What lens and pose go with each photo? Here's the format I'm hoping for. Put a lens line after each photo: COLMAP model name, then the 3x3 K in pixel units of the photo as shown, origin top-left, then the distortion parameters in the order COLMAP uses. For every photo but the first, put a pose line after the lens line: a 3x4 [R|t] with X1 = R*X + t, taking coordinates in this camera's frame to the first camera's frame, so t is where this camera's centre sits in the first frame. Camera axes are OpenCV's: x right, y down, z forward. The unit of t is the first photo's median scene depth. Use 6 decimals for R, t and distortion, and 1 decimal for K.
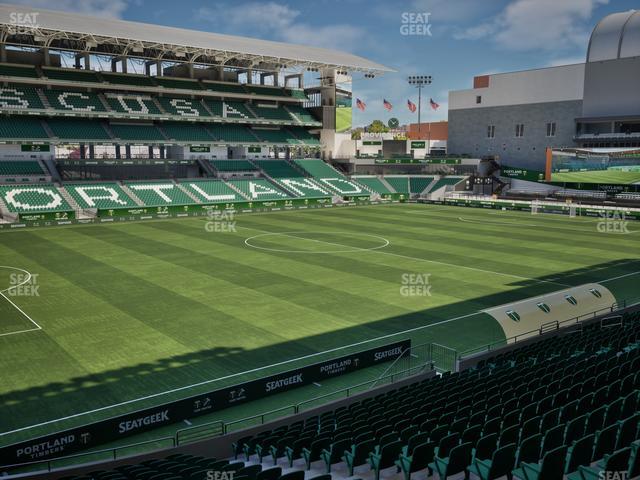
lens RADIAL K [[600.1, 0, 319.0], [0, 600.1, 240.1], [0, 0, 1]] dist [0.000076, 0.000000]
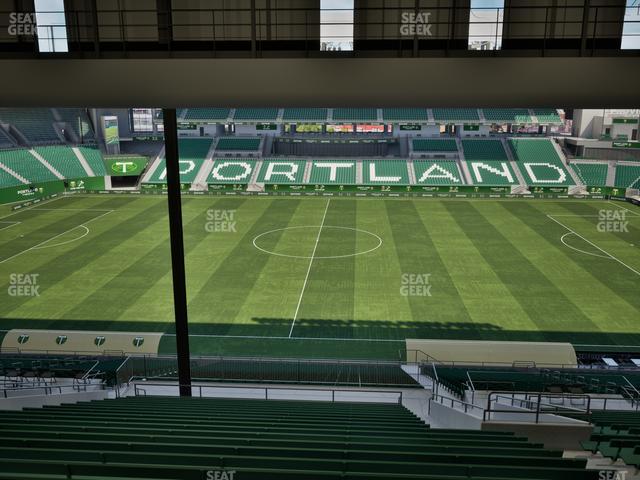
lens RADIAL K [[600.1, 0, 320.1], [0, 600.1, 239.2], [0, 0, 1]] dist [0.000076, 0.000000]
pose [[0.747164, 0.153881, -0.646580, 0.400465], [-0.091292, 0.987369, 0.129493, -0.080899], [0.658340, -0.037725, 0.751775, 0.098593]]
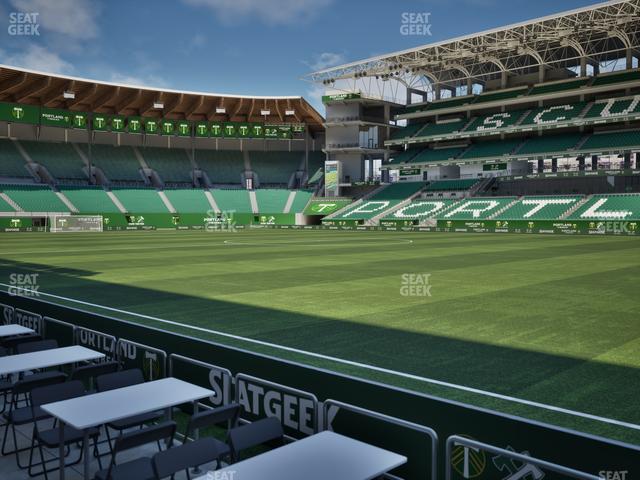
lens RADIAL K [[600.1, 0, 321.3], [0, 600.1, 241.4], [0, 0, 1]] dist [0.000076, 0.000000]
pose [[0.136655, 0.038657, -0.989864, 0.427655], [-0.136888, 0.990389, 0.019779, -0.007227], [0.981115, 0.132798, 0.140634, 0.503203]]
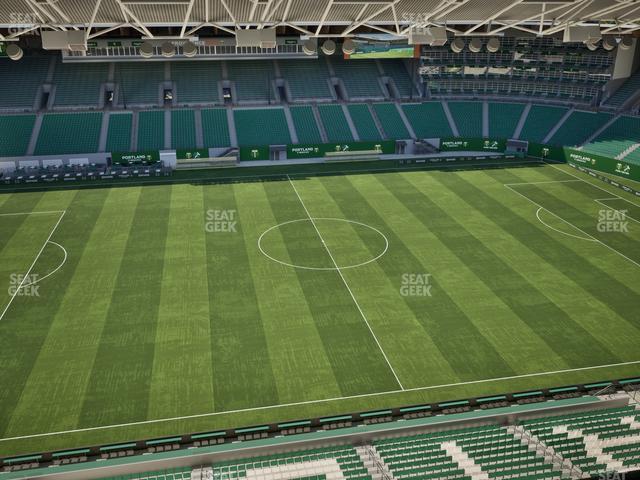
lens RADIAL K [[600.1, 0, 320.1], [0, 600.1, 239.3], [0, 0, 1]] dist [0.000076, 0.000000]
pose [[-0.892034, -0.168394, 0.419428, -0.257255], [0.061546, 0.874099, 0.481833, -0.297471], [-0.447759, 0.455625, -0.769362, 1.036308]]
